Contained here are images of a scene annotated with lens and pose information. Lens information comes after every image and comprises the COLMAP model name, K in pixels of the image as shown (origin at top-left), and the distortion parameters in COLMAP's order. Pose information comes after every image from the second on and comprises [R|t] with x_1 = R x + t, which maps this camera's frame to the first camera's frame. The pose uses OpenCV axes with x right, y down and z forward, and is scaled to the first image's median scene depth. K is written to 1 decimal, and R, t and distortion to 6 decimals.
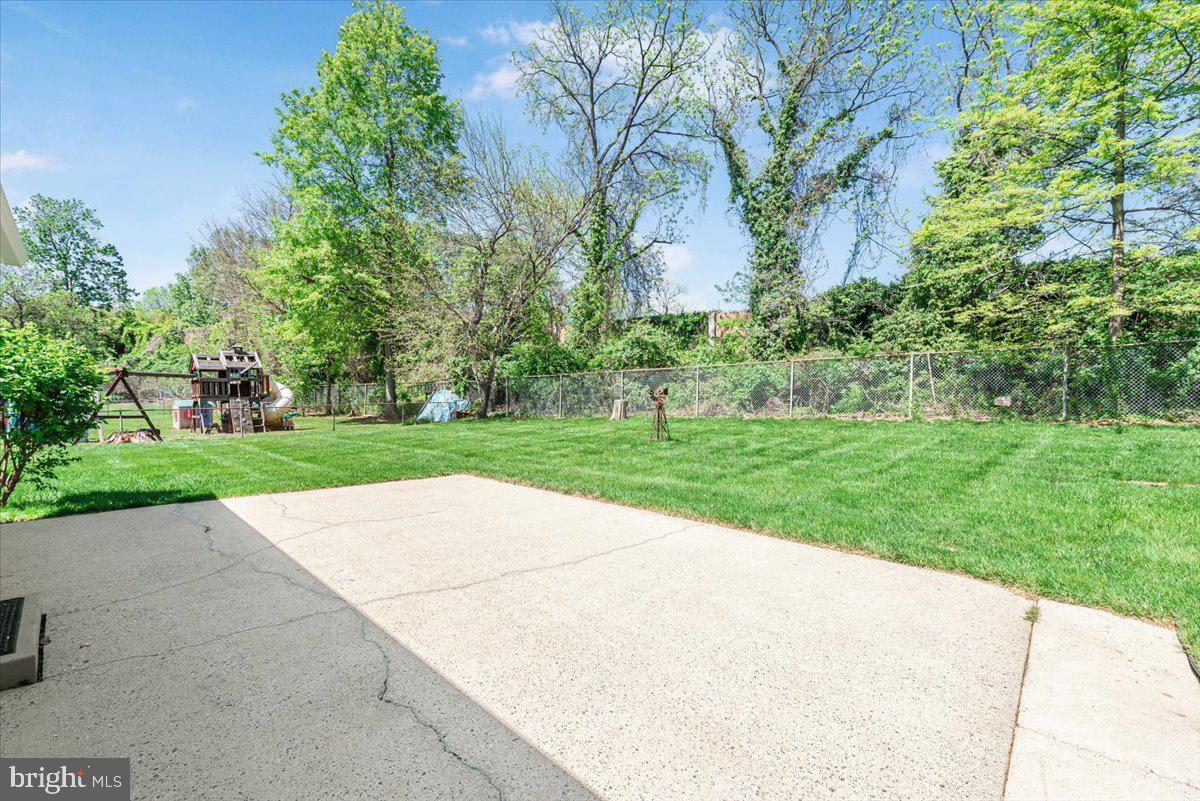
lens RADIAL K [[484.1, 0, 607.5], [0, 484.1, 411.4], [0, 0, 1]] dist [0.000122, -0.000012]
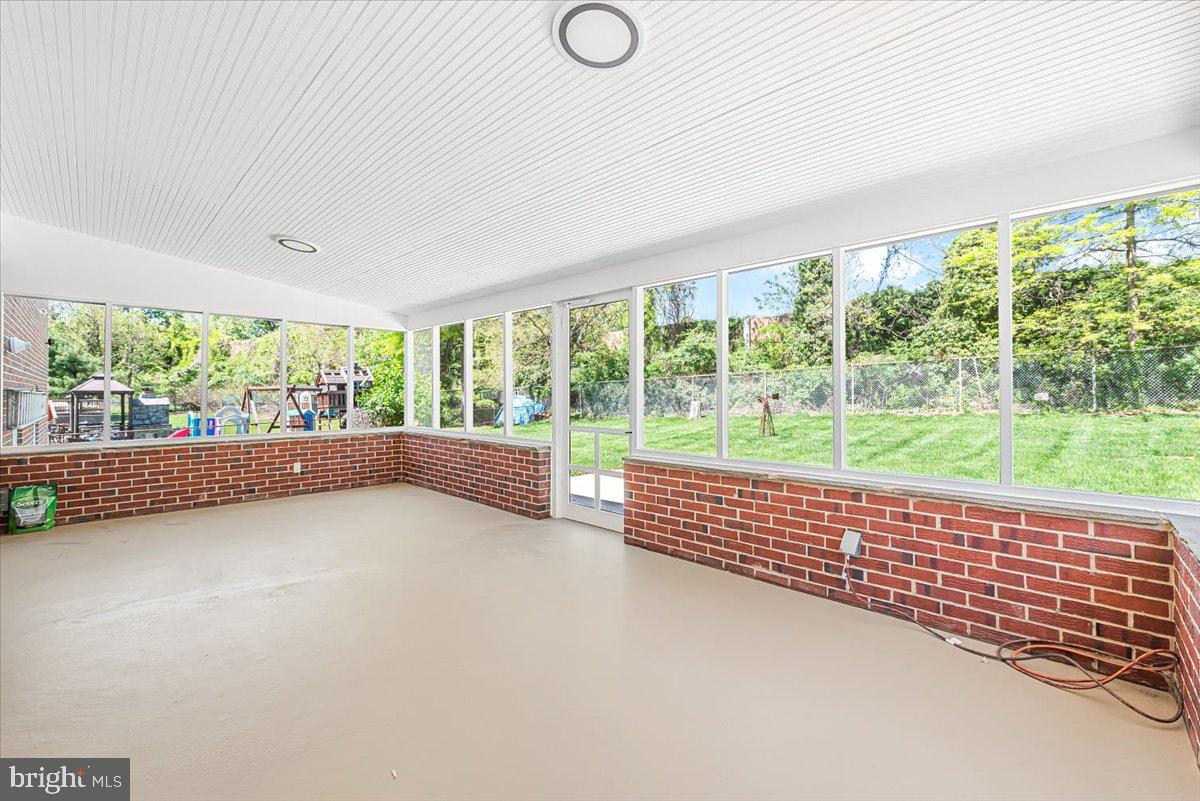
lens RADIAL K [[484.1, 0, 592.5], [0, 484.1, 392.7], [0, 0, 1]] dist [0.000122, -0.000012]
pose [[0.999679, -0.023269, -0.010064, -0.197921], [0.022917, 0.999169, -0.033709, -0.010862], [0.010840, 0.033468, 0.999381, -0.148805]]
